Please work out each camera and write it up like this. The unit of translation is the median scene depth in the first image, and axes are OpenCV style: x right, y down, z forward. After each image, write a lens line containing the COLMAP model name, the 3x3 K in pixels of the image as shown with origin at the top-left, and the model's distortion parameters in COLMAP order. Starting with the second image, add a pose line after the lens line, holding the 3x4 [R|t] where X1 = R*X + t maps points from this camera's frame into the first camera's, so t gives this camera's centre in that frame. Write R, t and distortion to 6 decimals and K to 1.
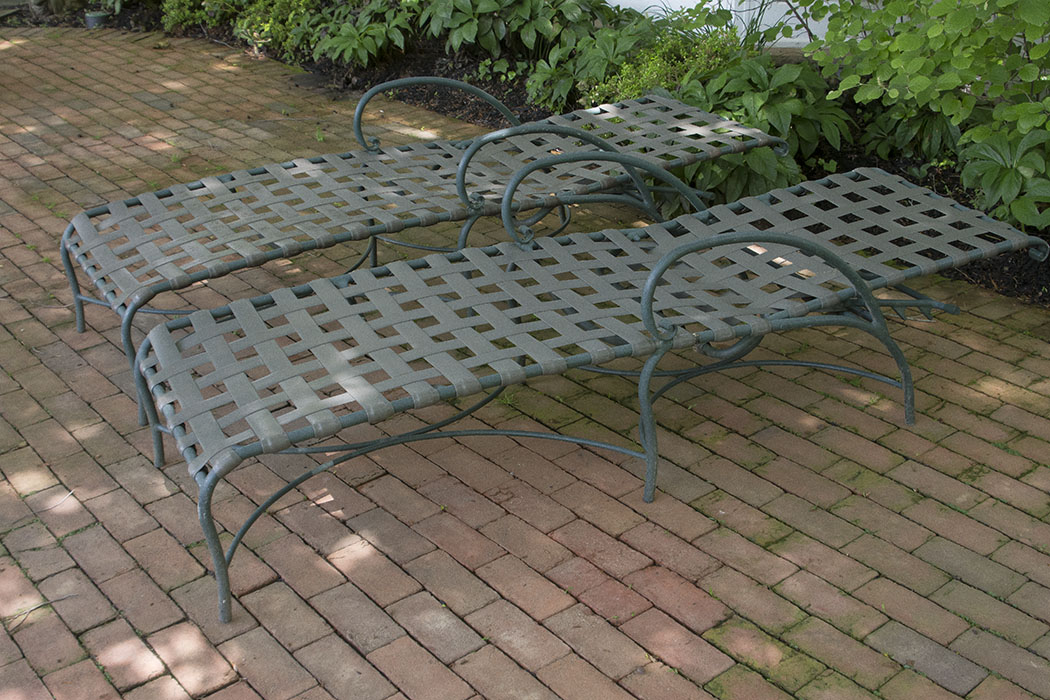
lens RADIAL K [[1300.8, 0, 532.0], [0, 1300.8, 356.1], [0, 0, 1]] dist [-0.136213, 0.000000]
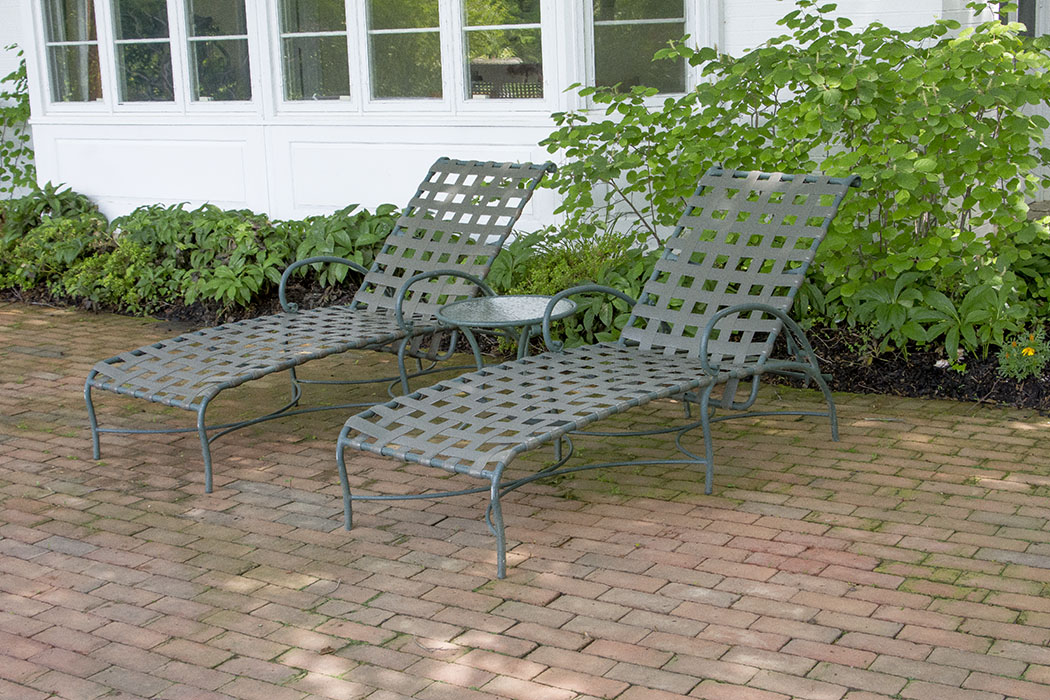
lens RADIAL K [[1561.3, 0, 524.5], [0, 1561.3, 349.2], [0, 0, 1]] dist [-0.077073, 0.000000]
pose [[0.950248, -0.083778, 0.300018, -0.592456], [0.151333, 0.966012, -0.209567, 0.221920], [-0.272264, 0.244543, 0.930629, -0.471350]]
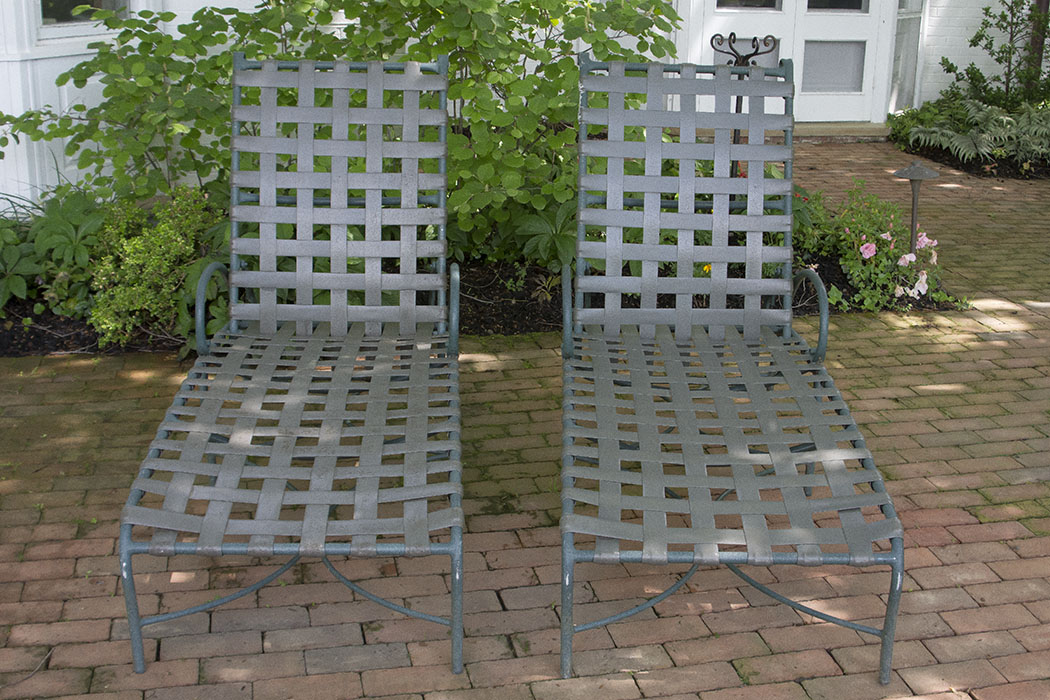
lens RADIAL K [[1300.8, 0, 526.3], [0, 1300.8, 350.4], [0, 0, 1]] dist [-0.136213, 0.000000]
pose [[0.451620, -0.248288, 0.856967, -0.998164], [0.352868, 0.931892, 0.084035, -0.206200], [-0.819465, 0.264445, 0.508474, 0.503713]]
